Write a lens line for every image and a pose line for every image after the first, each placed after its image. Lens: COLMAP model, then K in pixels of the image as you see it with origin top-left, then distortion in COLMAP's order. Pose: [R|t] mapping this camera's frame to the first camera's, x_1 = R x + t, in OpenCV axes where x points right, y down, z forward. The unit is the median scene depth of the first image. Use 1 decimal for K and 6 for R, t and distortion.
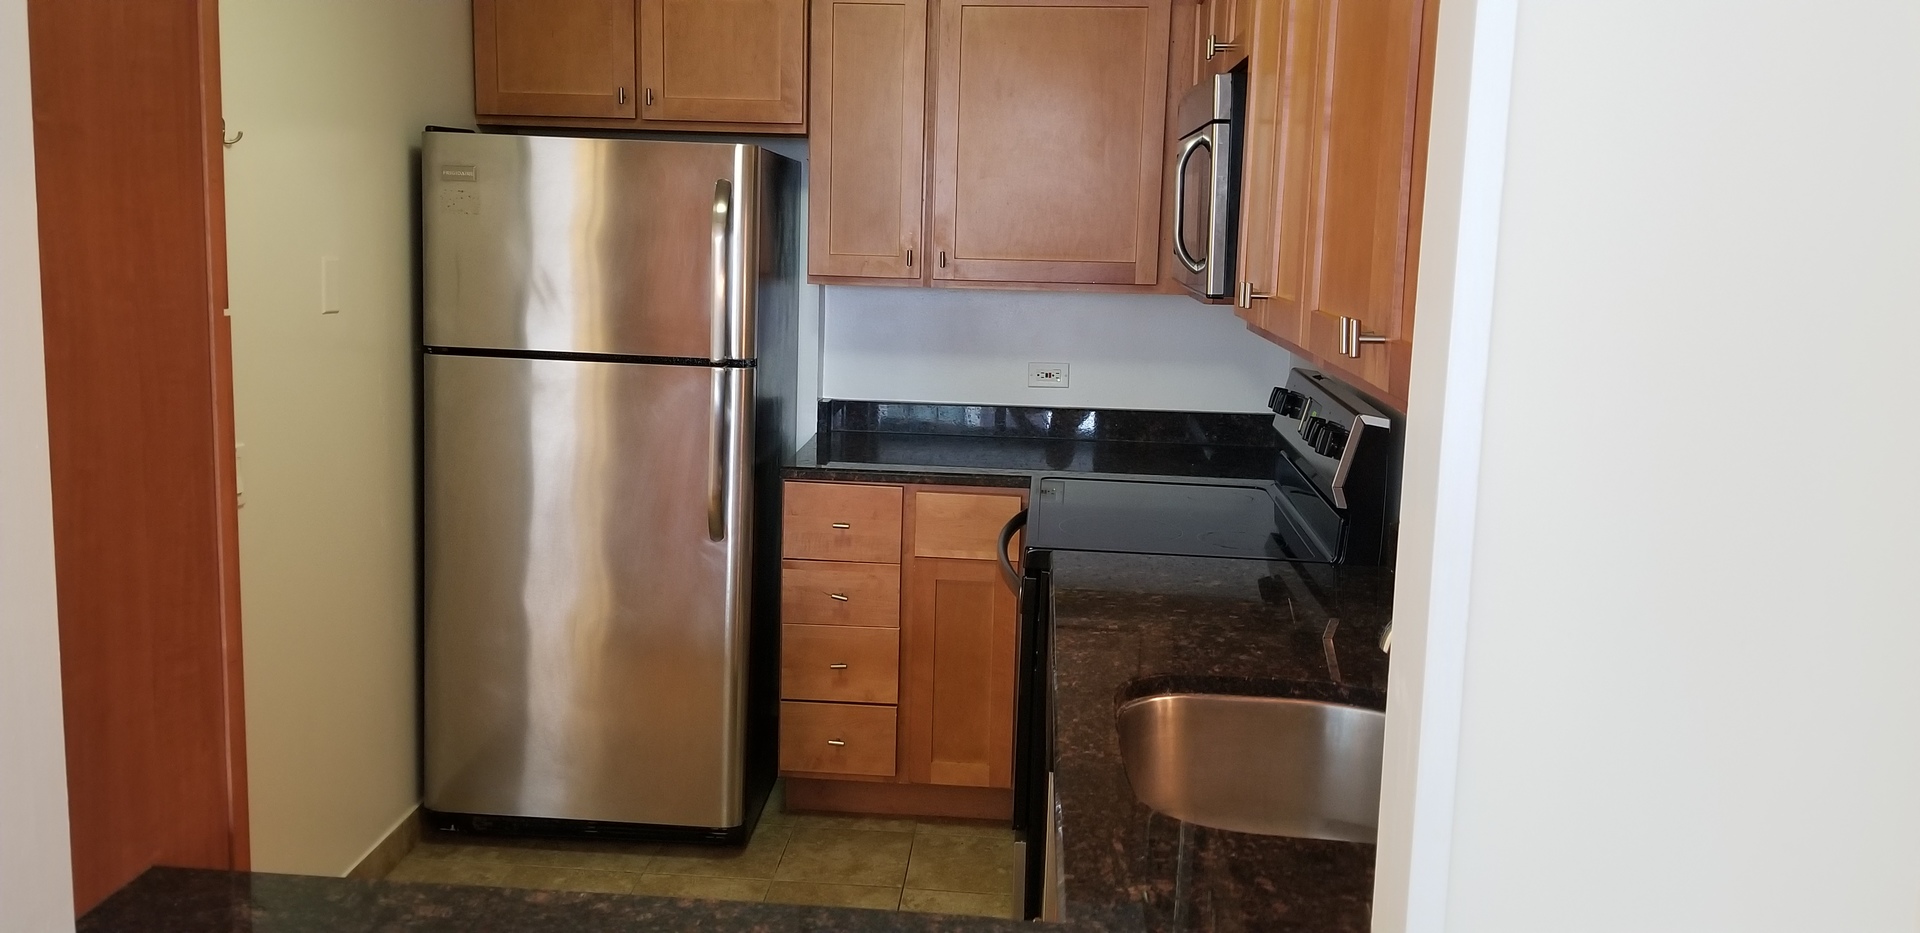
lens RADIAL K [[1518.9, 0, 910.7], [0, 1518.9, 423.7], [0, 0, 1]] dist [0.095364, -0.148297]
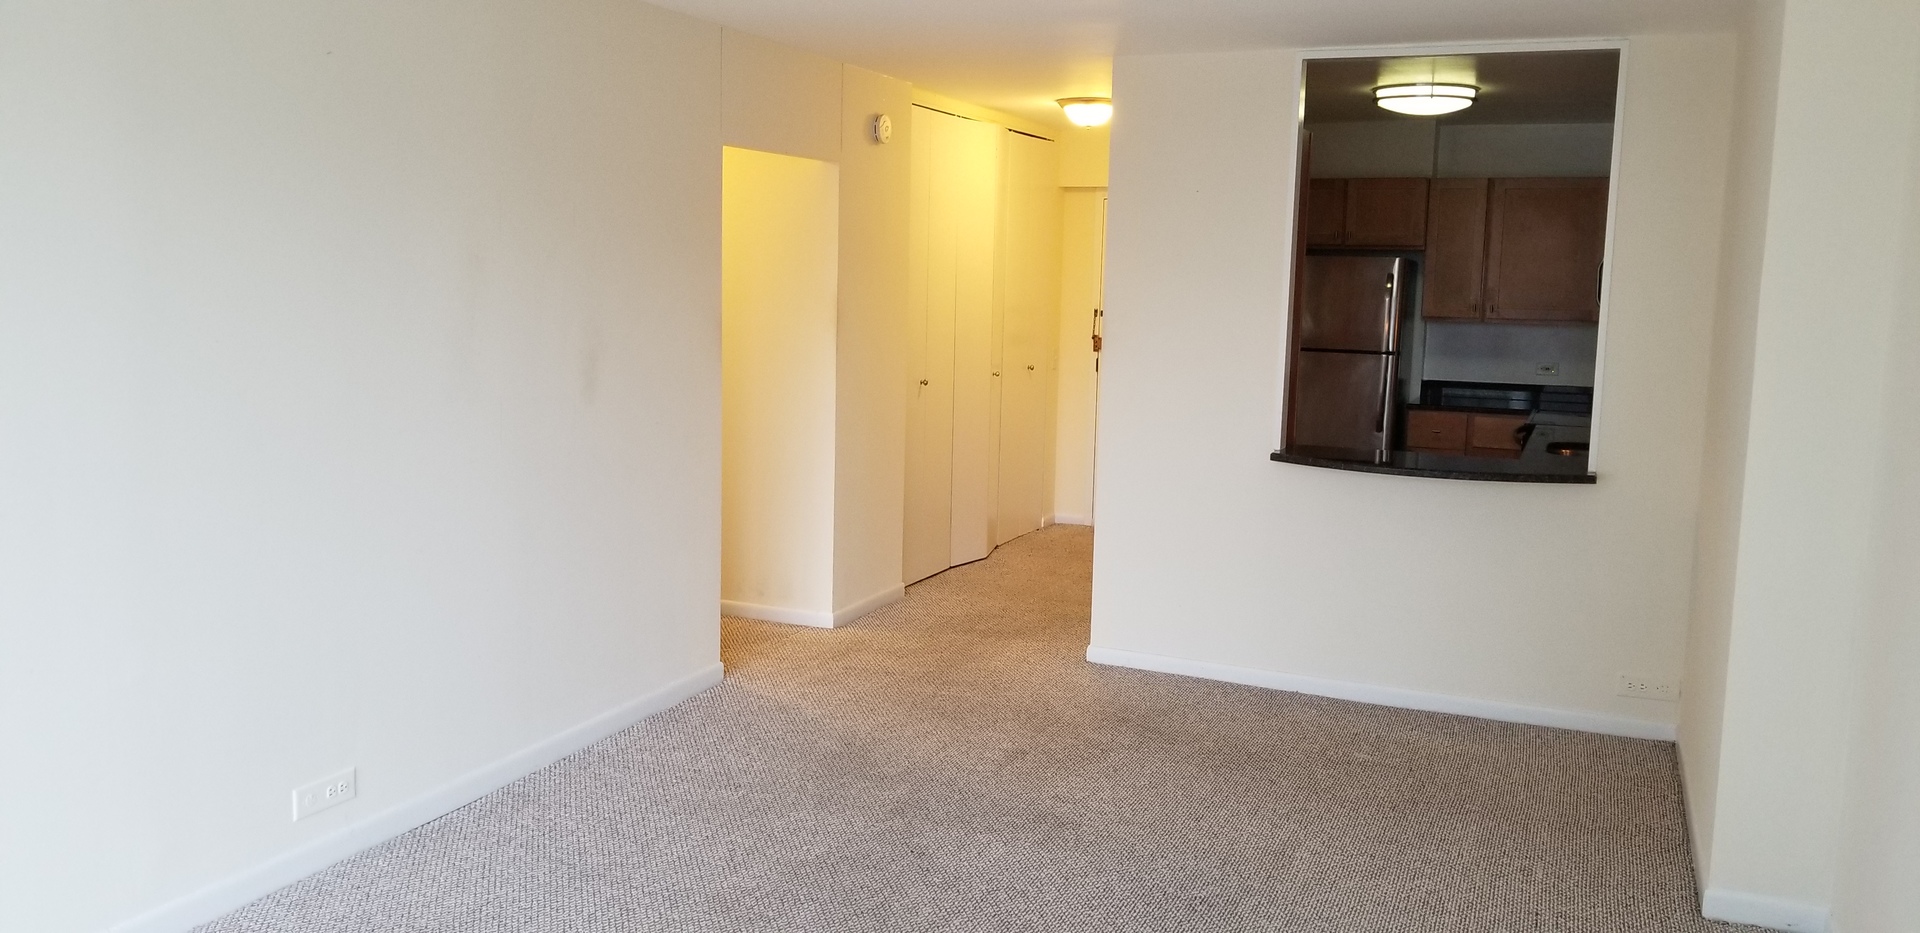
lens RADIAL K [[1518.9, 0, 929.3], [0, 1518.9, 444.9], [0, 0, 1]] dist [0.095364, -0.148297]
pose [[0.947520, 0.032907, -0.317999, -0.034867], [-0.042275, 0.998850, -0.022601, 0.164270], [0.316890, 0.034859, 0.947822, -1.276411]]
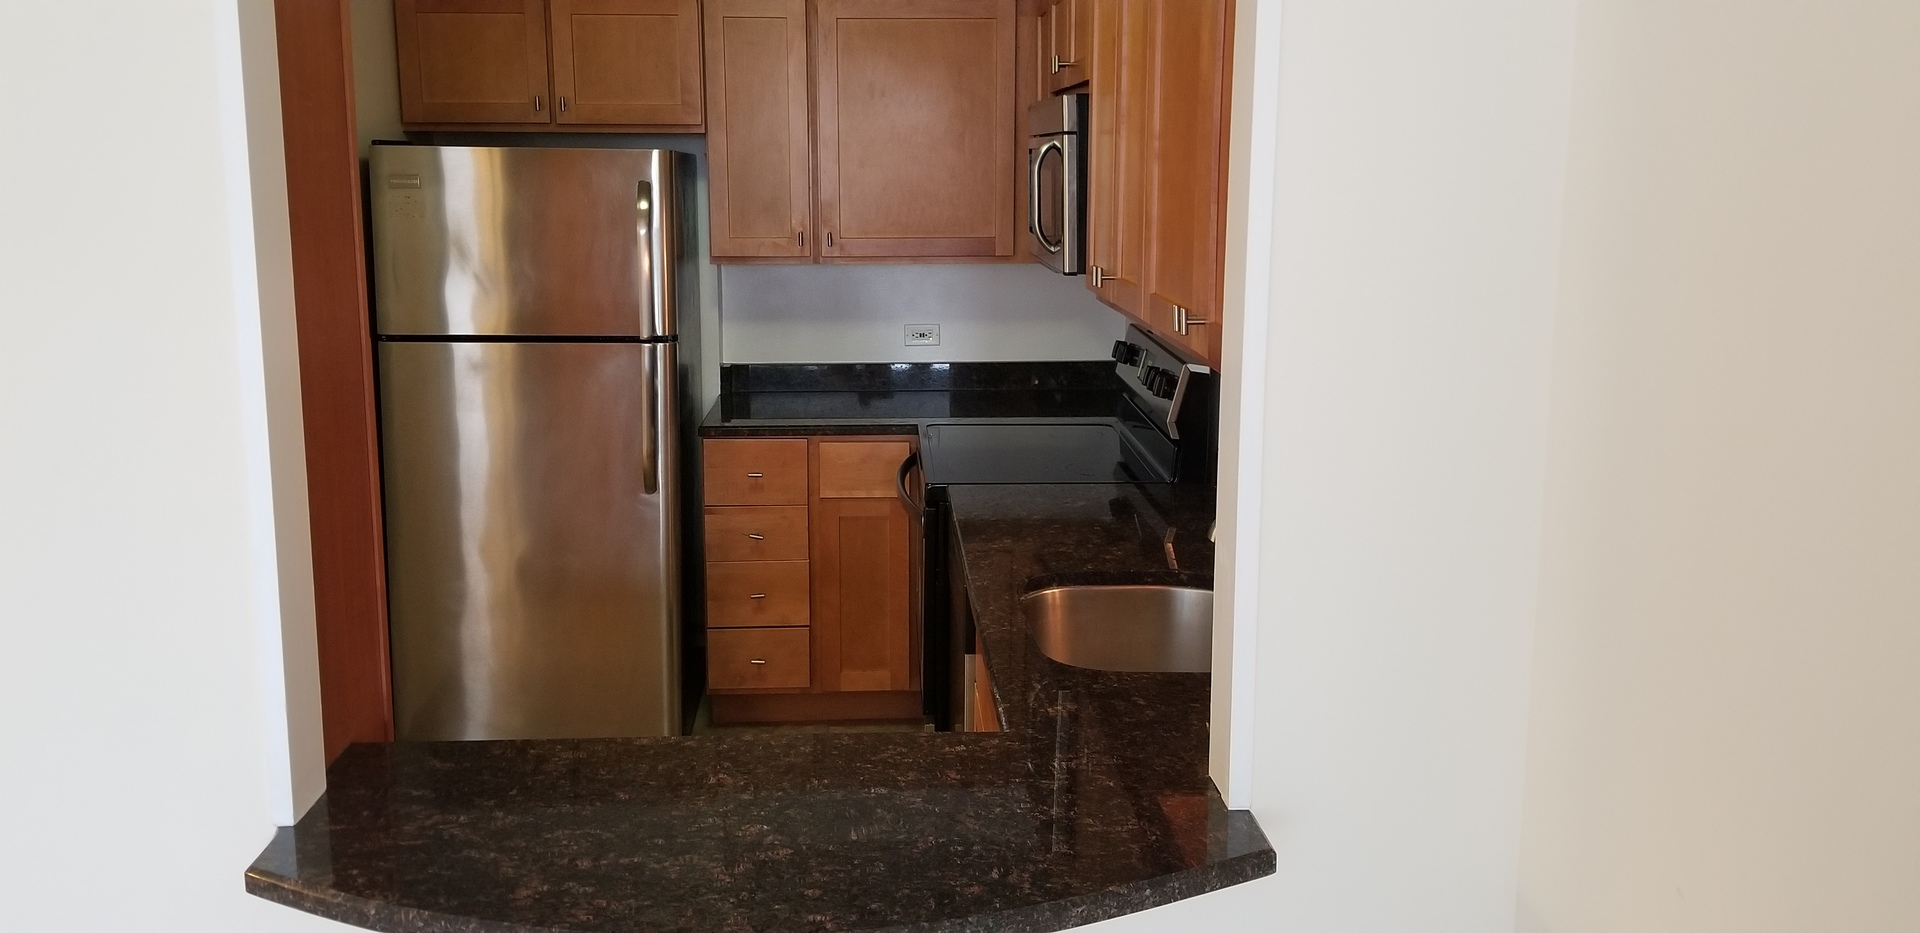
lens RADIAL K [[1518.9, 0, 934.6], [0, 1518.9, 418.6], [0, 0, 1]] dist [0.095364, -0.148297]
pose [[0.991222, -0.047711, 0.123300, -0.050481], [0.043588, 0.998404, 0.035924, -0.011043], [-0.124817, -0.030234, 0.991719, -0.160718]]
